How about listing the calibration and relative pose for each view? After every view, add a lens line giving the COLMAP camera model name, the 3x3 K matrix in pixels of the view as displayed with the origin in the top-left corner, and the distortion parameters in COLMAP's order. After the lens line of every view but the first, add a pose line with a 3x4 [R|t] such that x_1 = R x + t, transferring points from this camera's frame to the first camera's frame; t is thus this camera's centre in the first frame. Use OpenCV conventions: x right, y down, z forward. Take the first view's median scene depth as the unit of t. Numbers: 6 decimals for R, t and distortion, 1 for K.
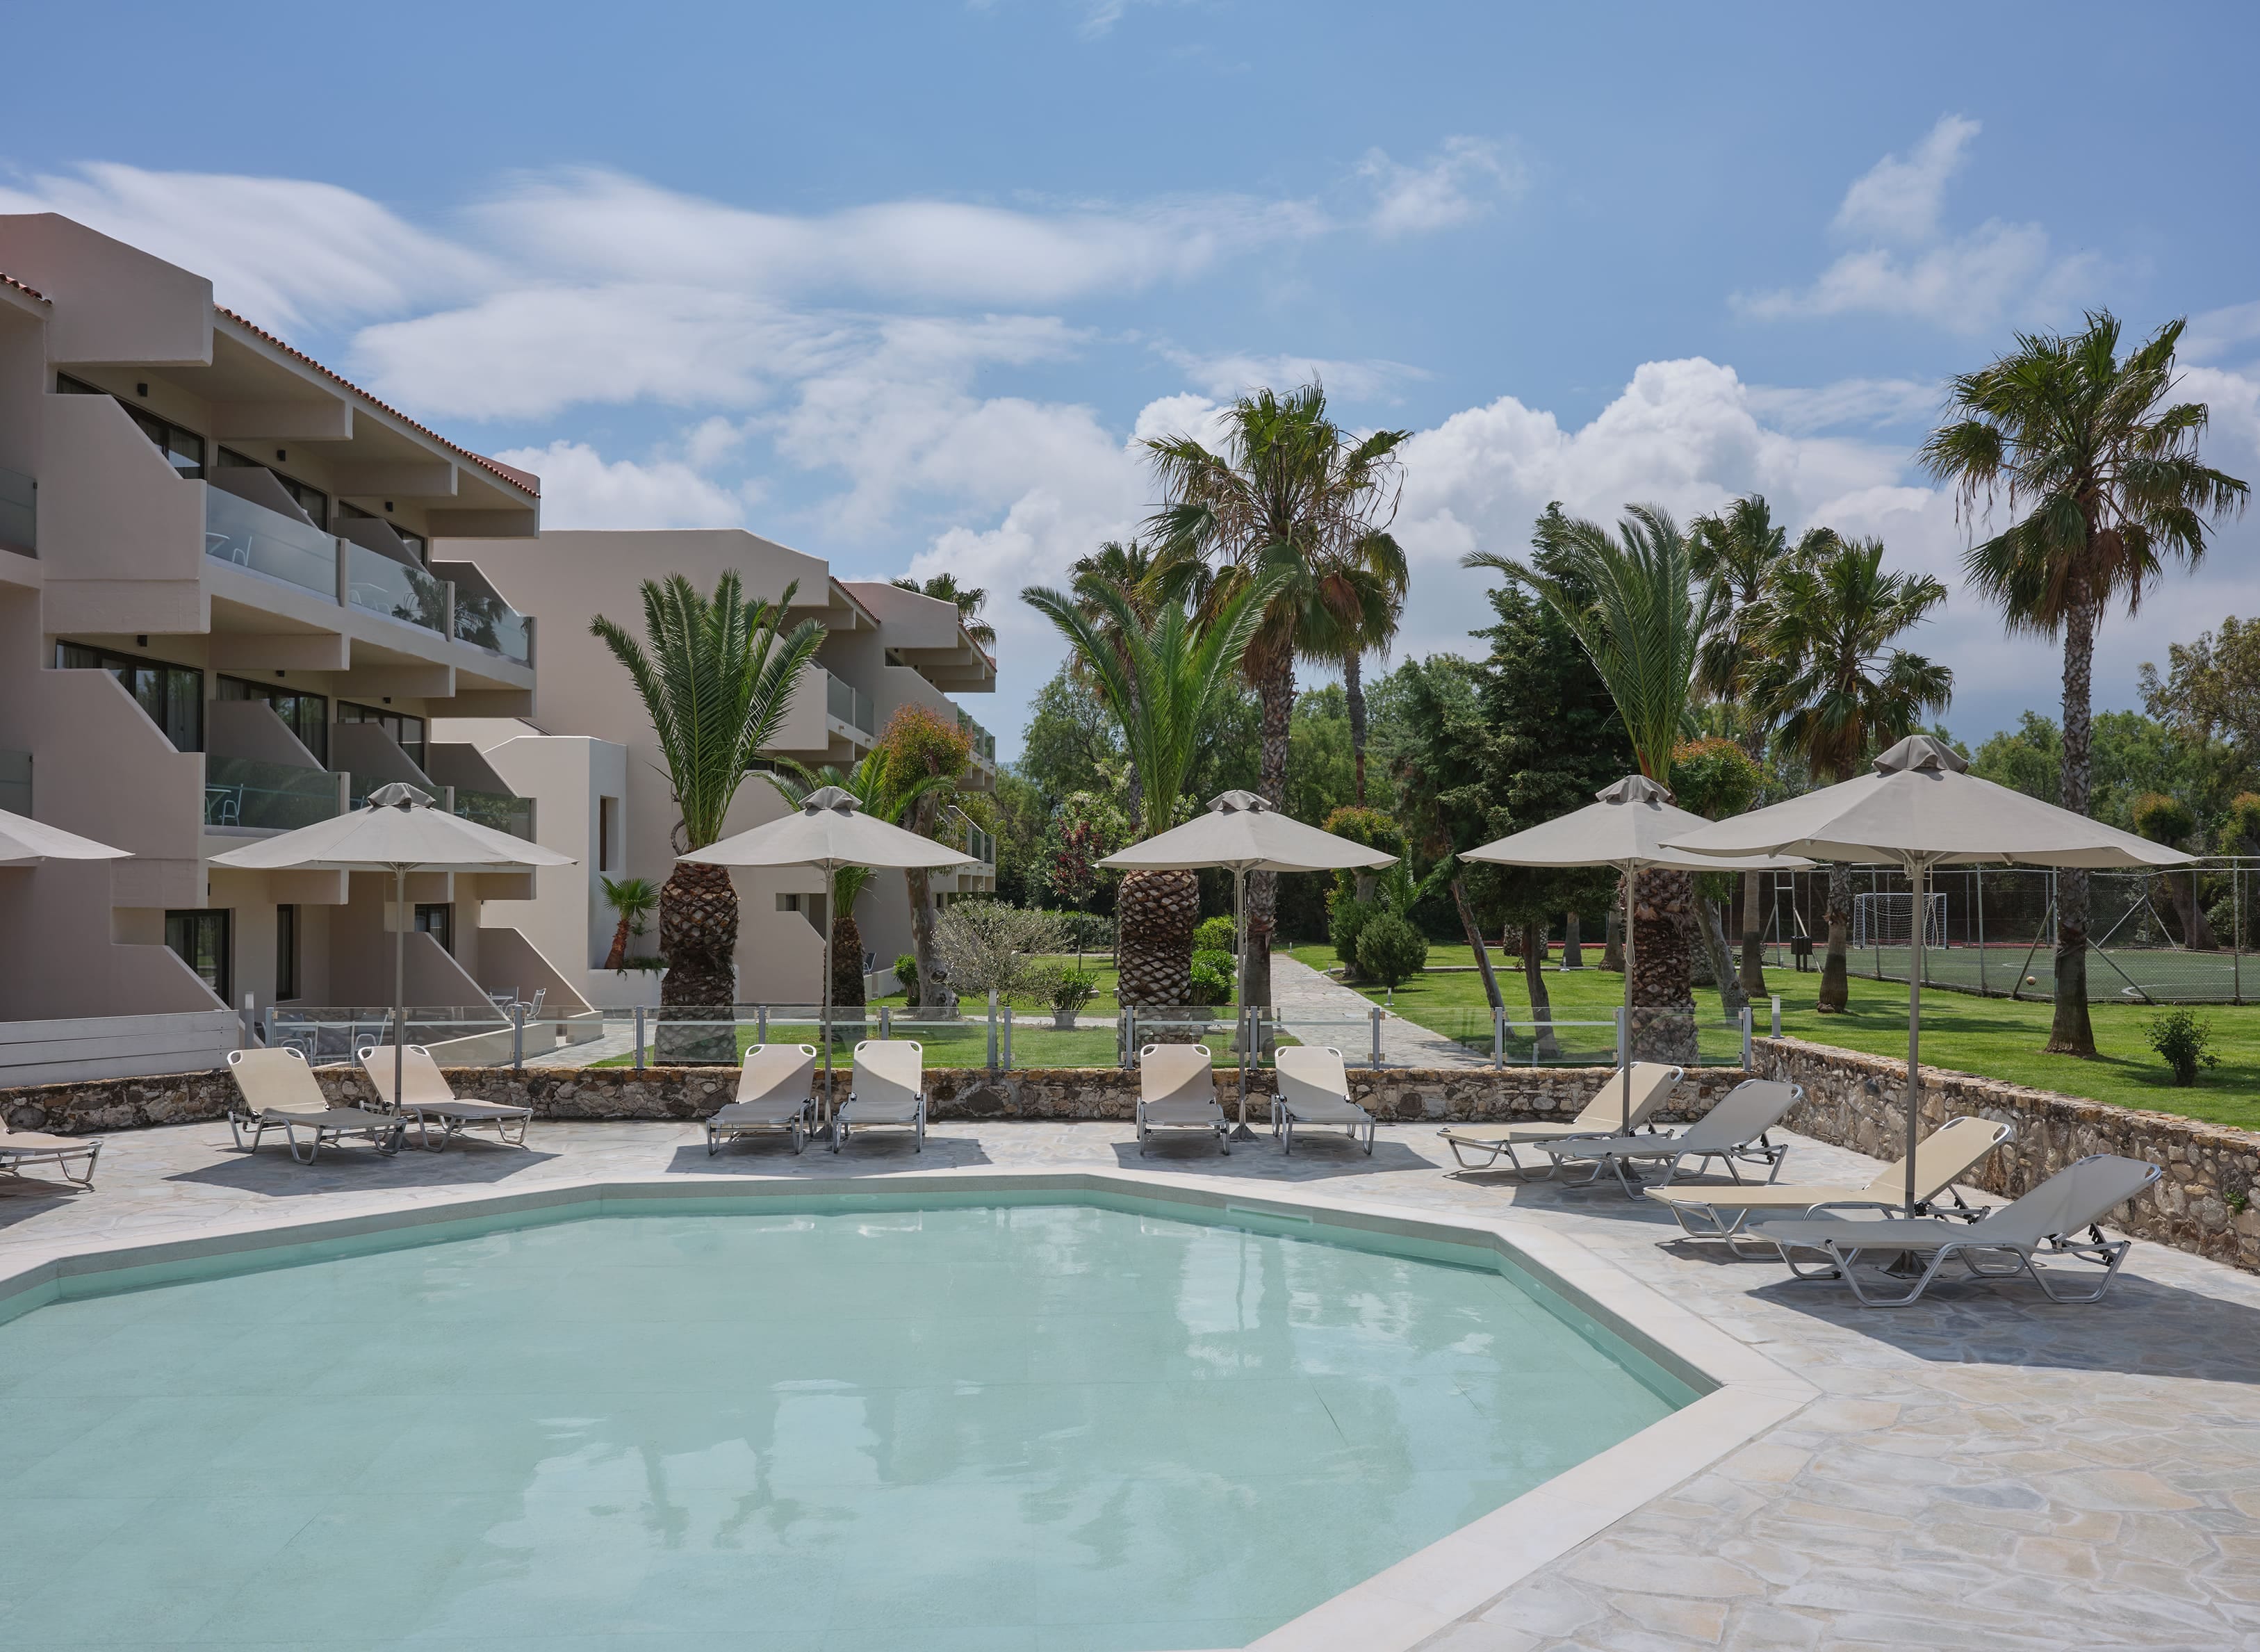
lens RADIAL K [[1965.8, 0, 1083.9], [0, 1965.8, 846.8], [0, 0, 1]] dist [-0.000523, -0.002148]
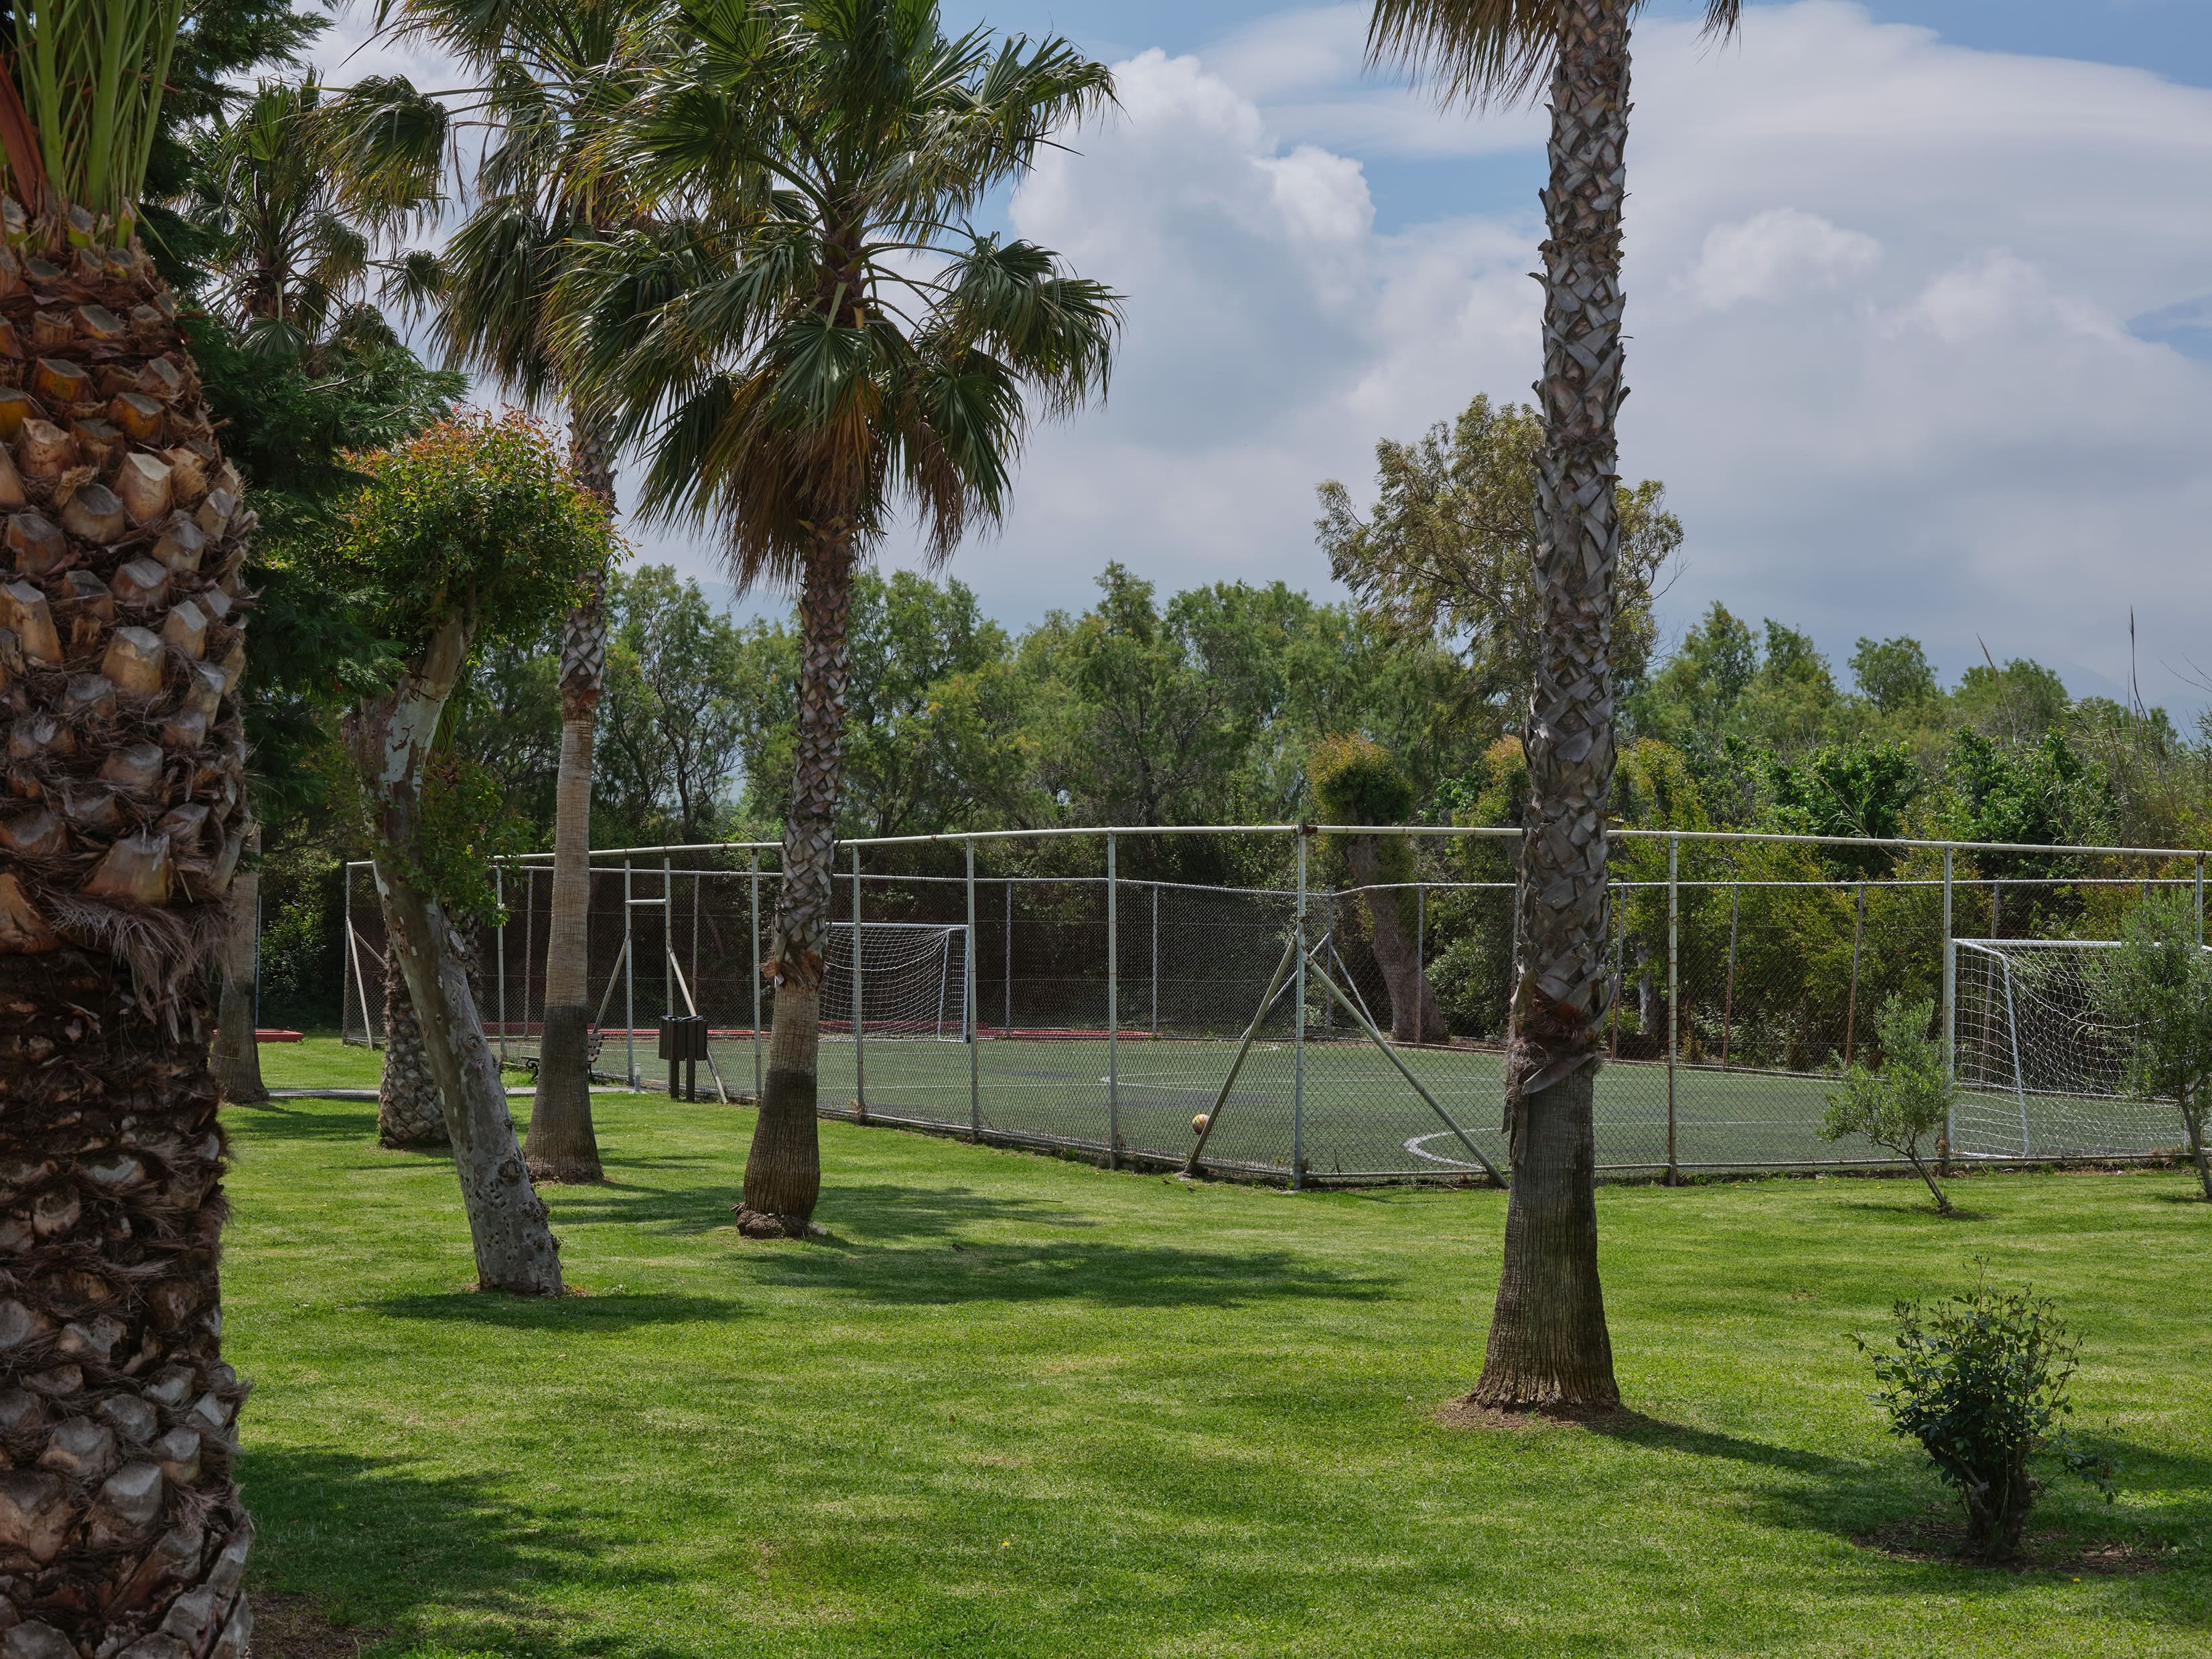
lens RADIAL K [[3404.7, 0, 1106.0], [0, 3404.7, 829.5], [0, 0, 1]] dist [-0.012478, 0.034029]
pose [[0.886775, 0.027732, 0.461368, 0.187321], [-0.024478, 0.999615, -0.013038, 0.022541], [-0.461552, 0.000268, 0.887113, 0.541533]]
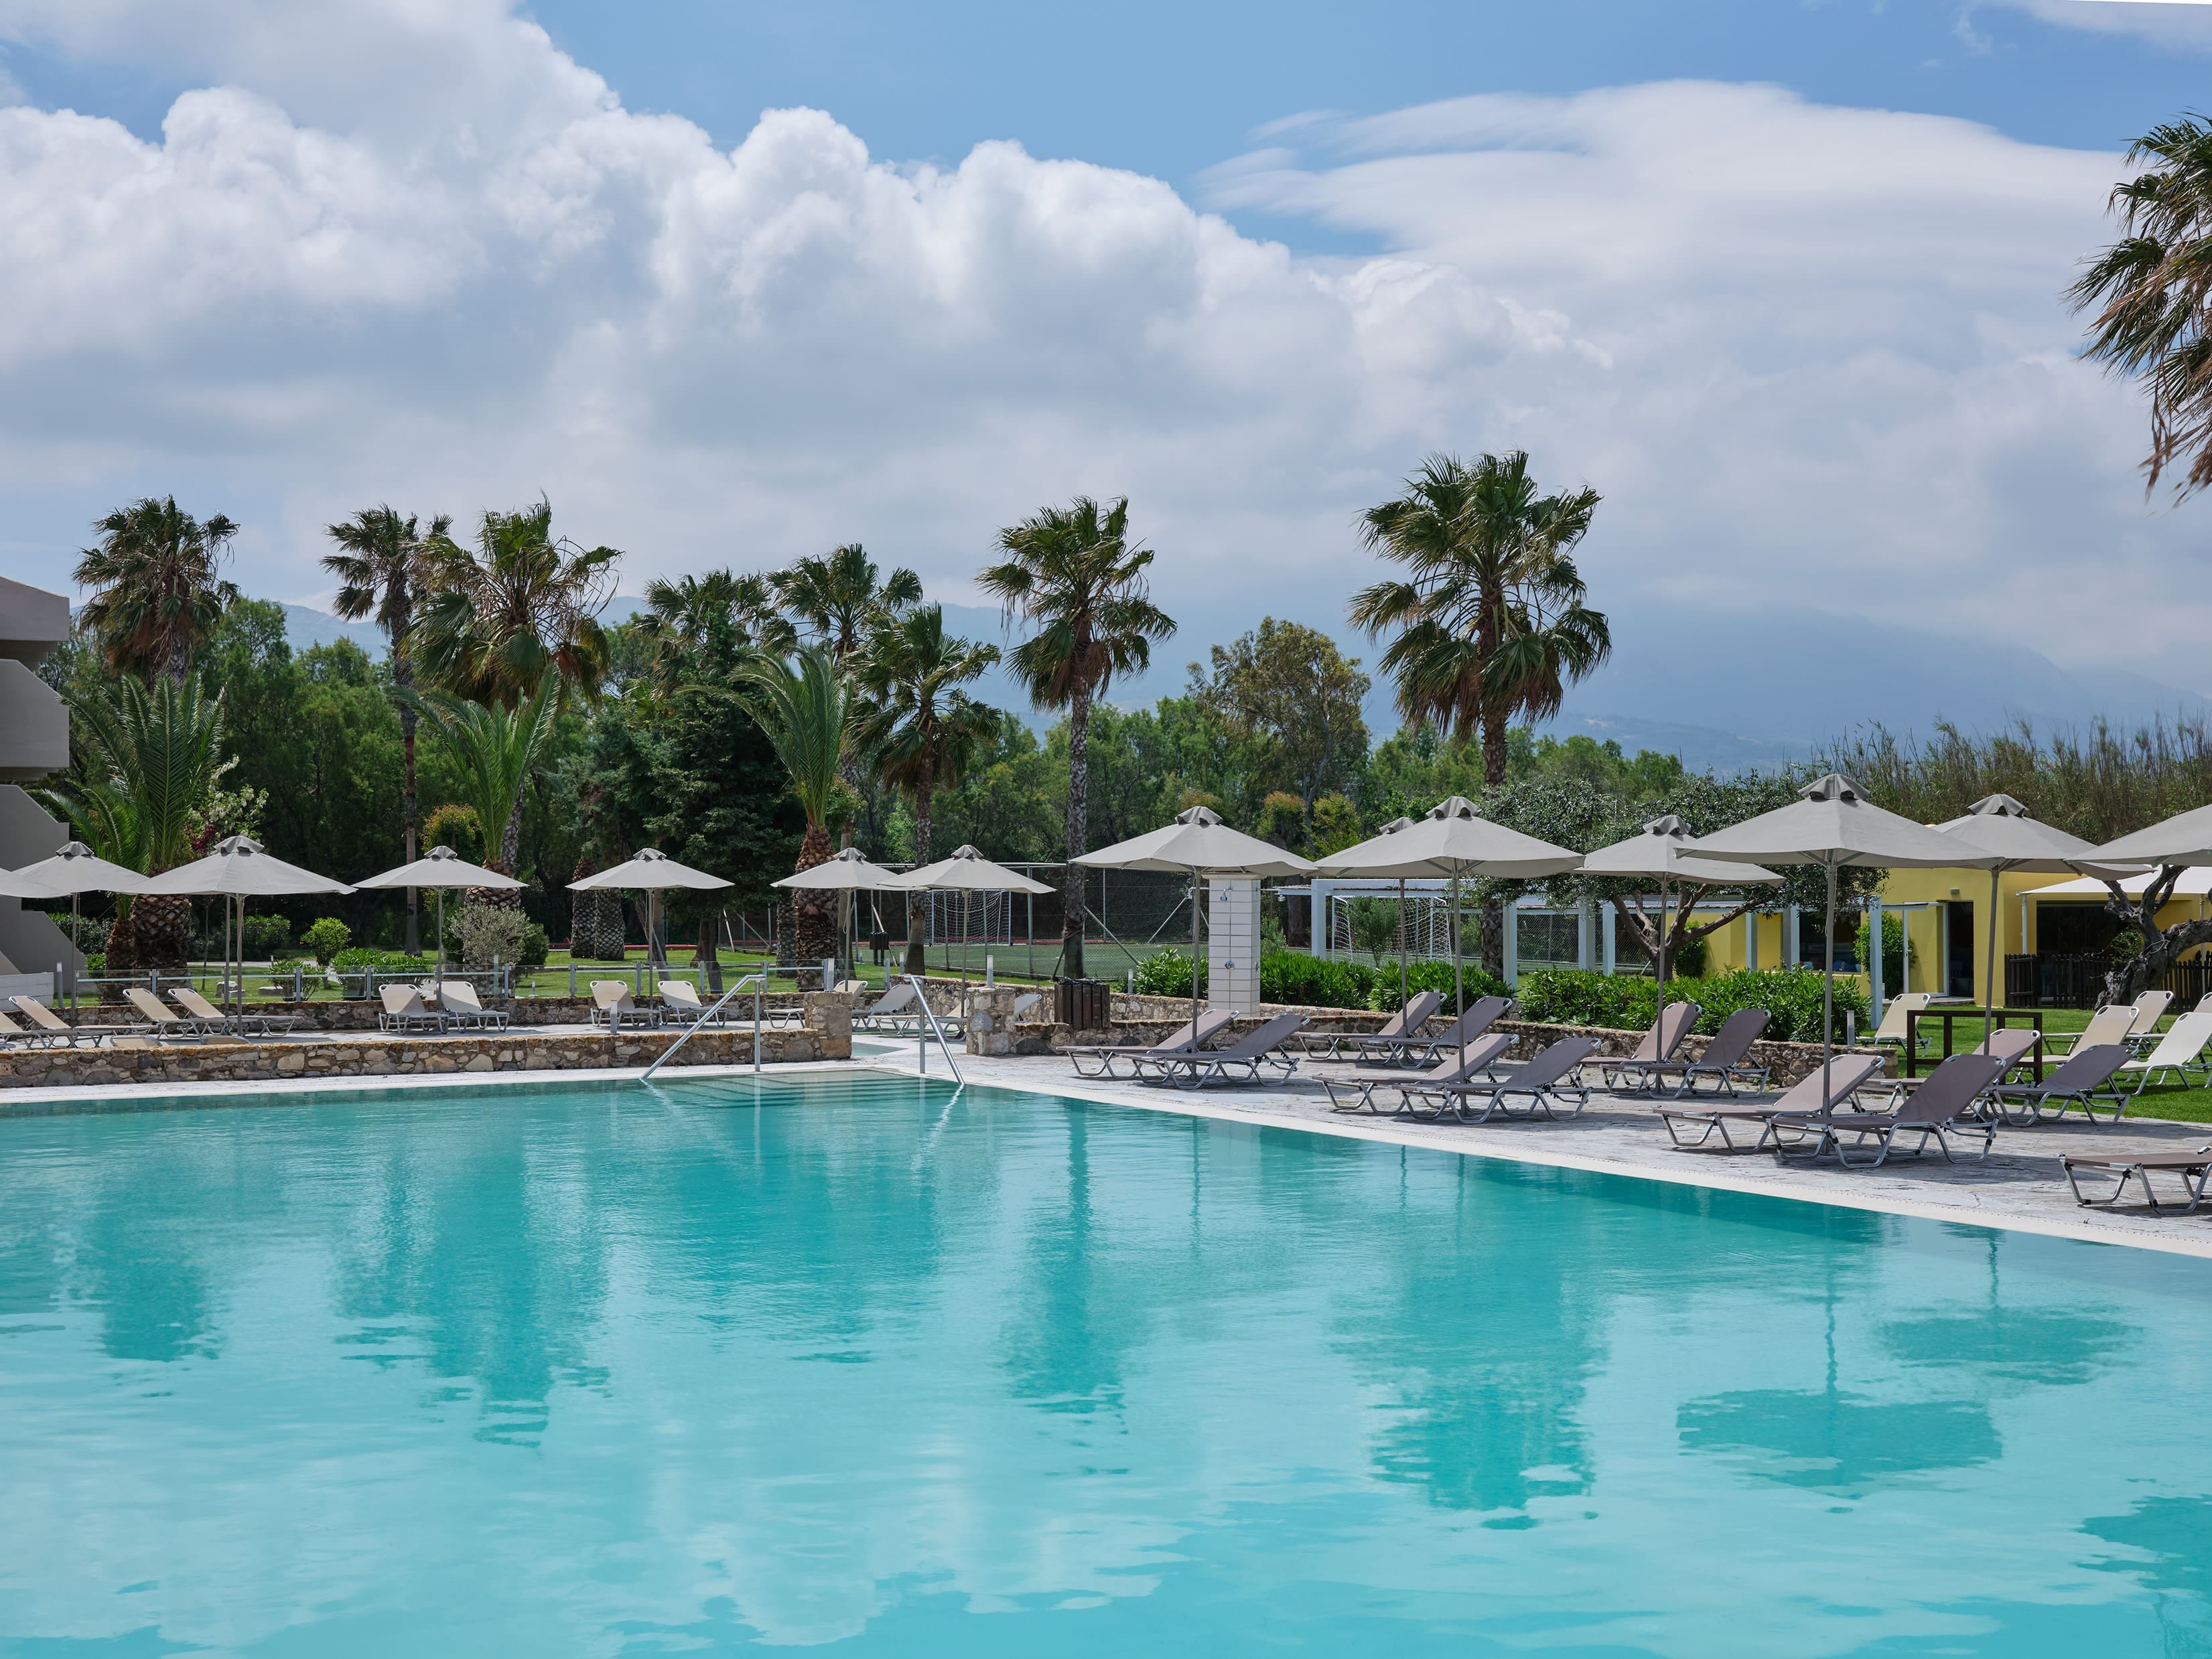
lens RADIAL K [[3404.7, 0, 1106.0], [0, 3404.7, 829.5], [0, 0, 1]] dist [-0.012478, 0.034029]
pose [[0.907960, 0.003460, 0.419042, -0.504868], [-0.007104, 0.999949, 0.007134, -0.040780], [-0.418996, -0.009455, 0.907939, -1.233078]]
